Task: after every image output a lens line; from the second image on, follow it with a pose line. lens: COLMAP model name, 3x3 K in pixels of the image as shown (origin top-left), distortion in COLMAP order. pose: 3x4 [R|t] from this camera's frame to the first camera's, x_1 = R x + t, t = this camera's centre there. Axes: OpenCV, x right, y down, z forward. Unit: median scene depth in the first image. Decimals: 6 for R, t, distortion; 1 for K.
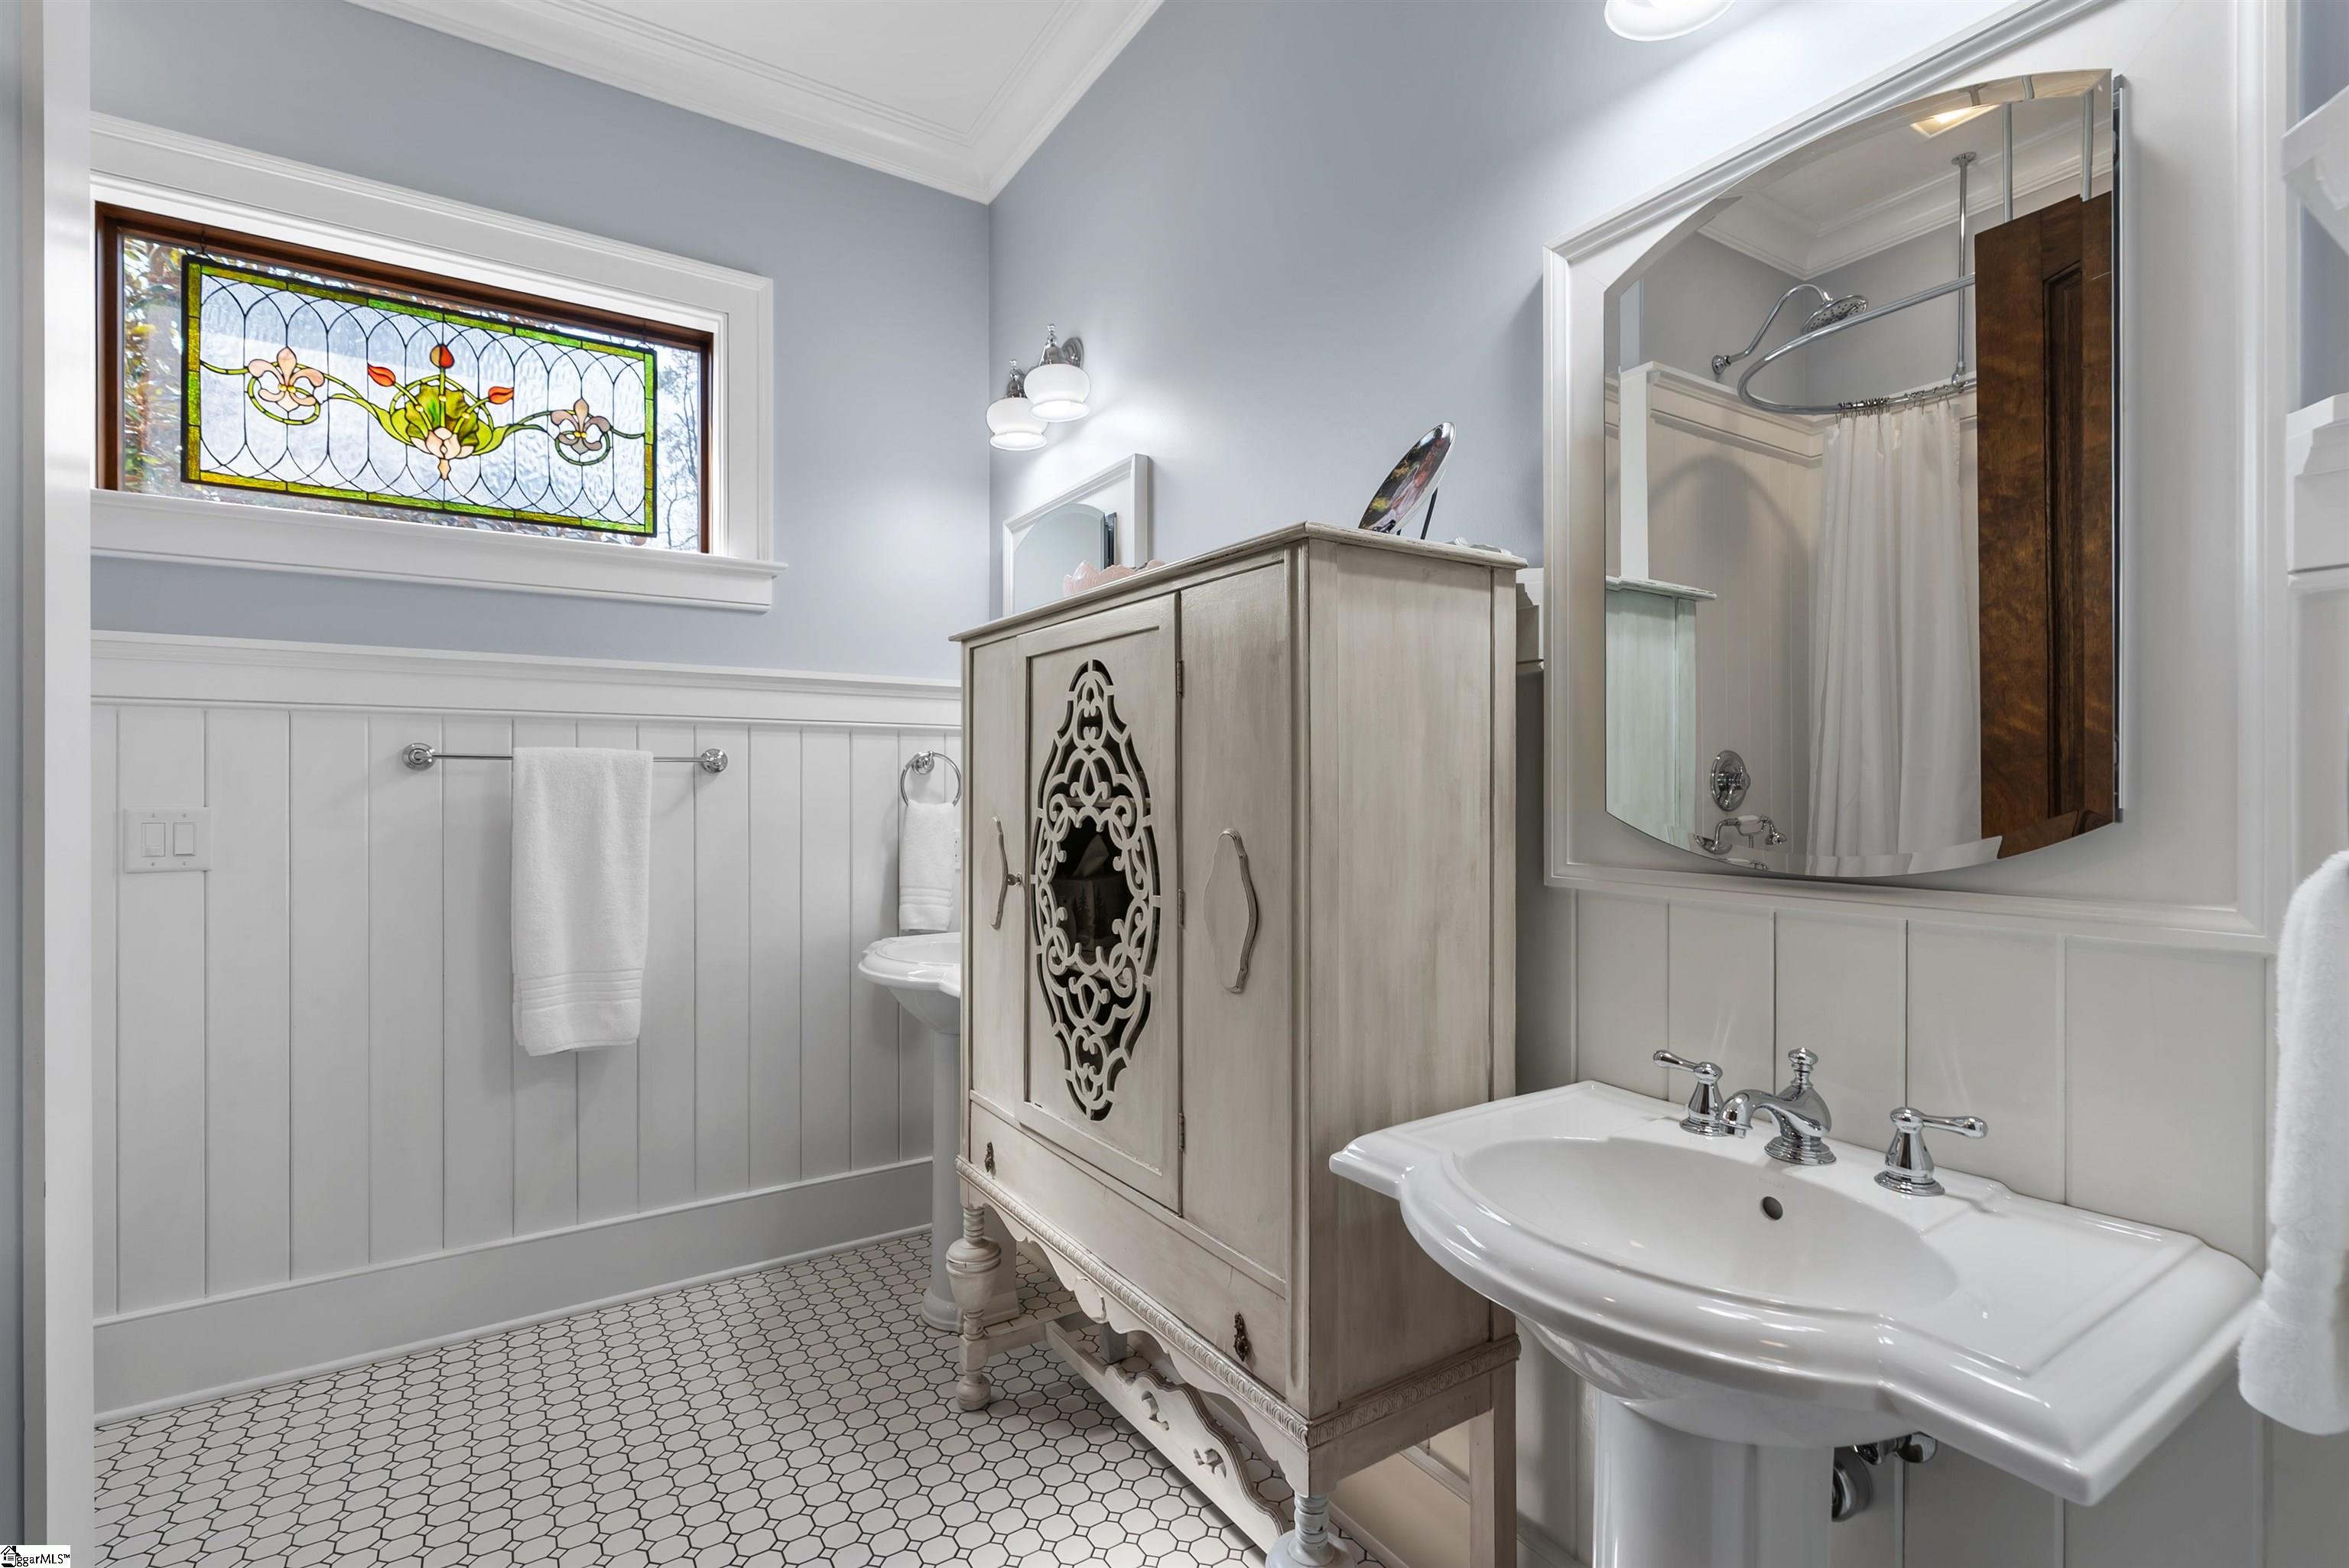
lens RADIAL K [[1079.0, 0, 1172.9], [0, 1079.0, 791.2], [0, 0, 1]] dist [-0.000246, 0.000147]
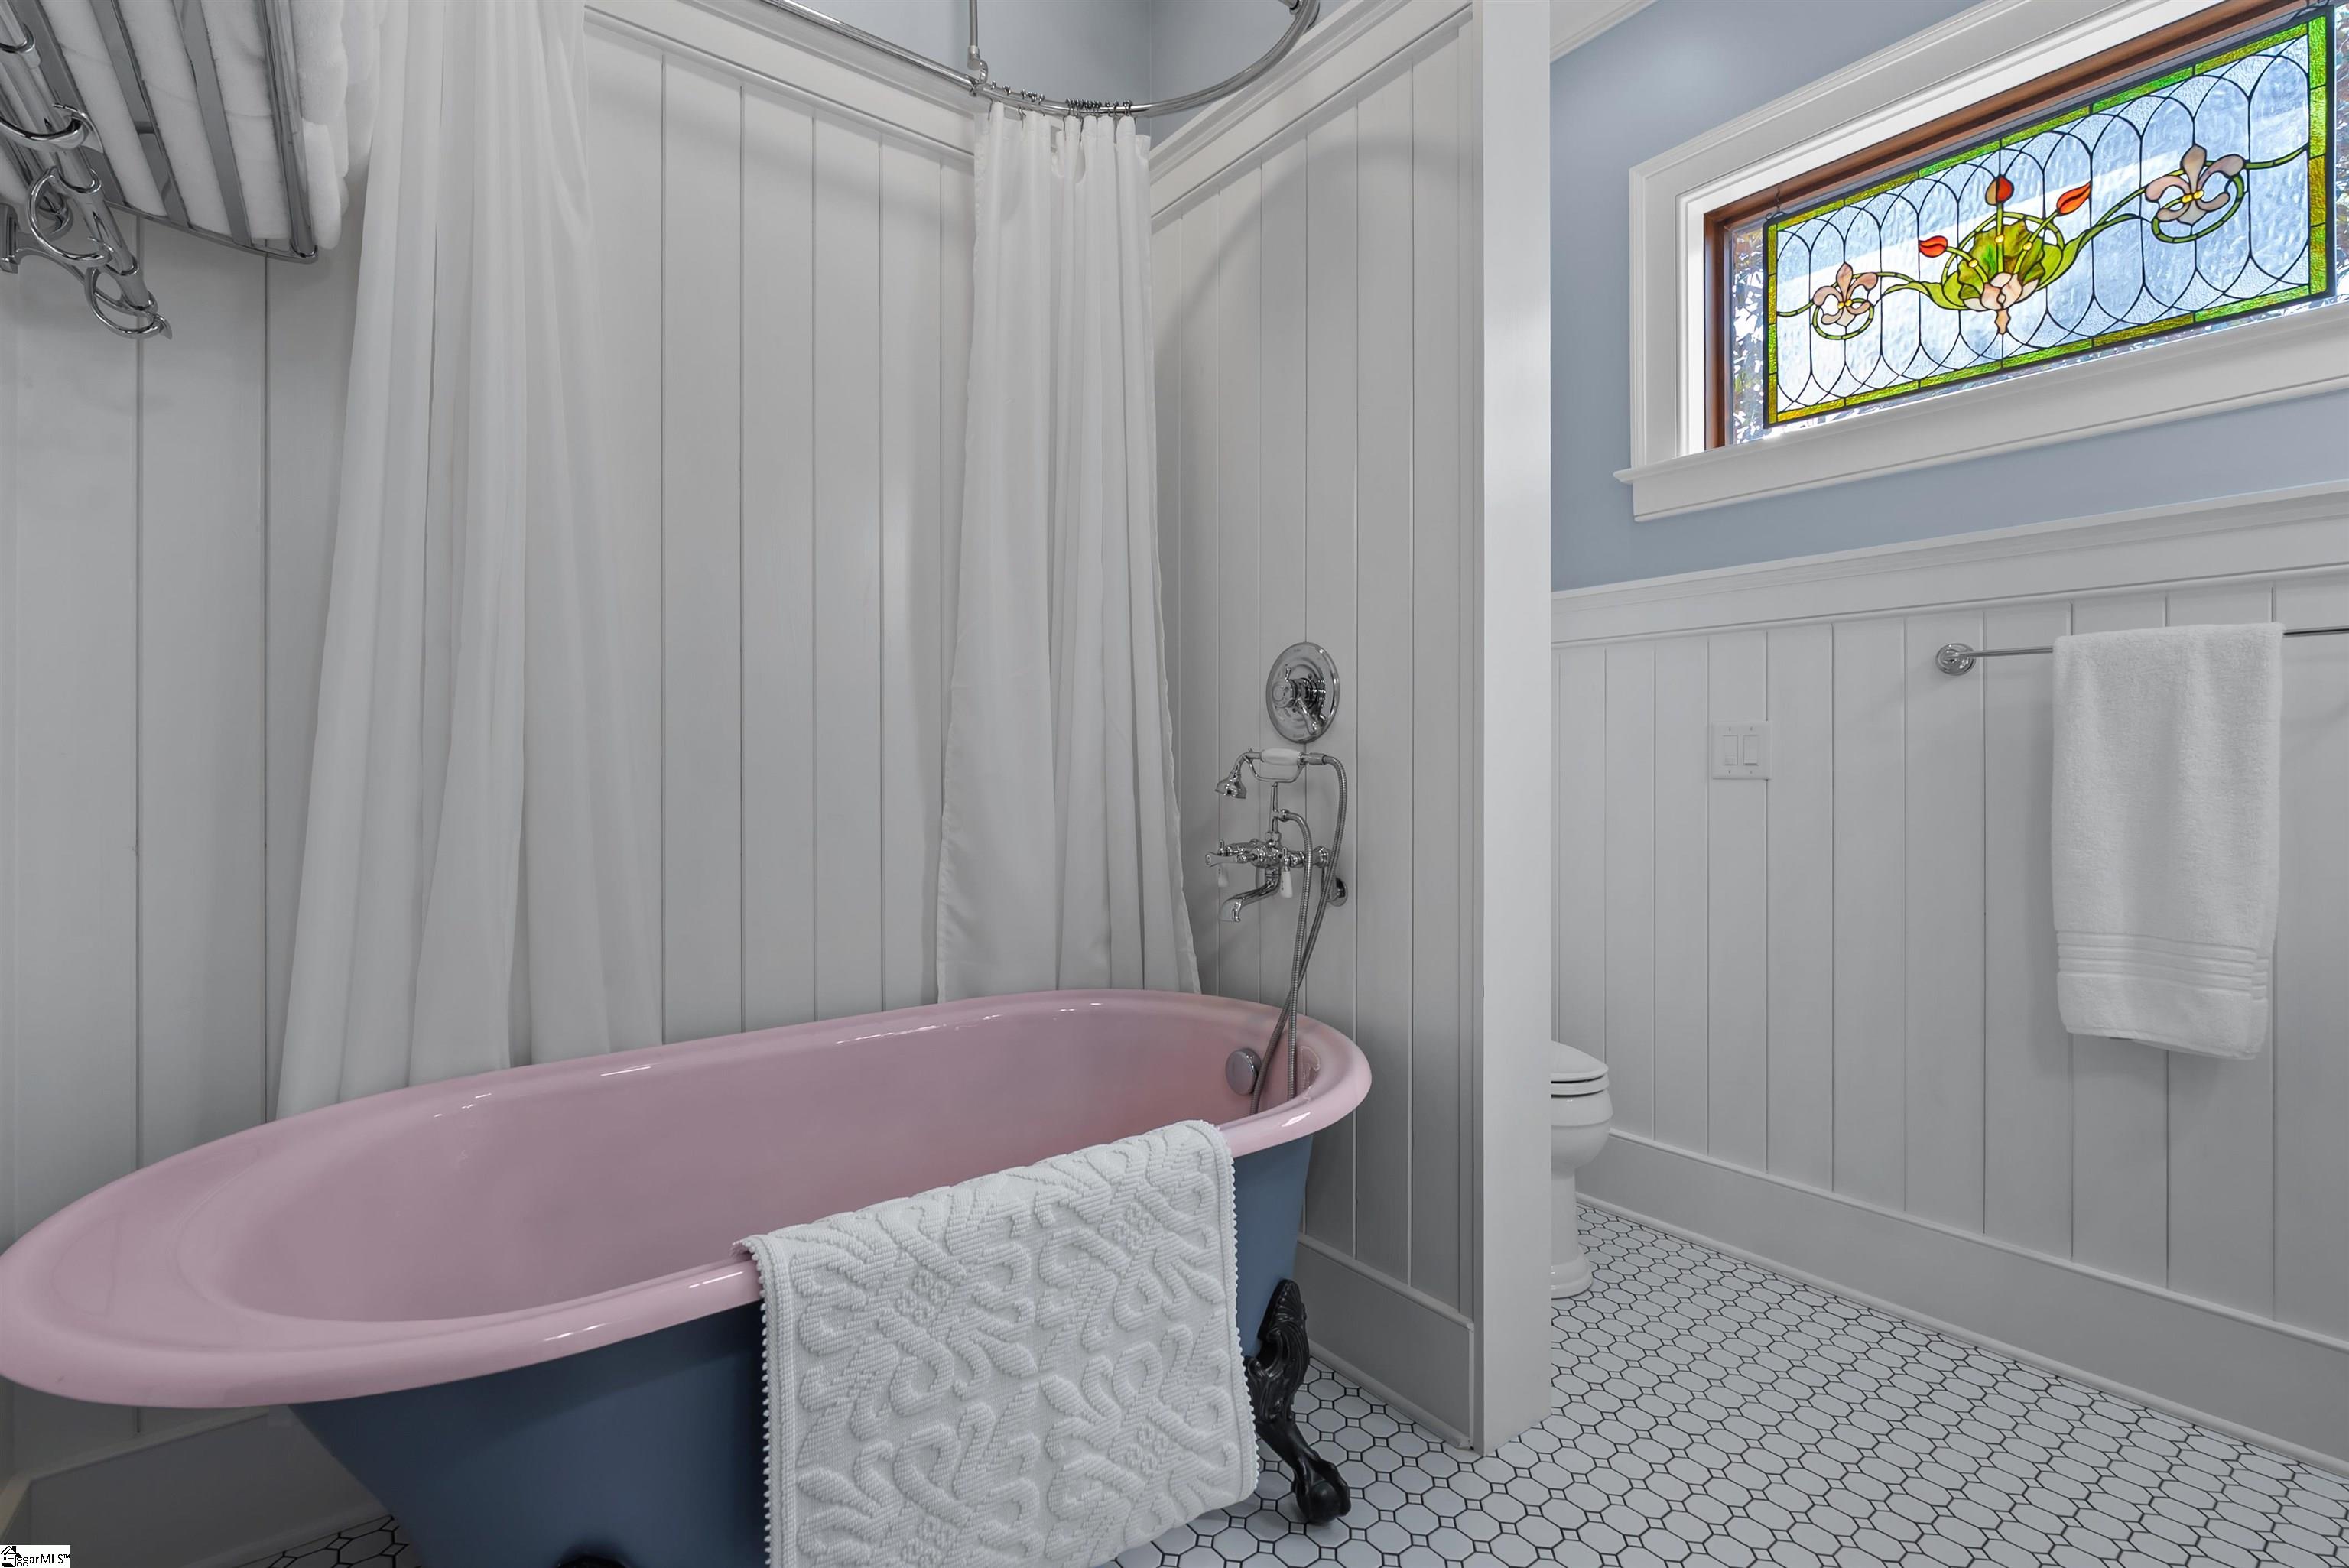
lens RADIAL K [[1079.0, 0, 1173.8], [0, 1079.0, 753.9], [0, 0, 1]] dist [-0.000246, 0.000147]
pose [[0.075027, -0.004972, -0.997169, 0.125485], [0.000689, 0.999988, -0.004934, 0.047748], [0.997181, -0.000317, 0.075030, 0.290648]]
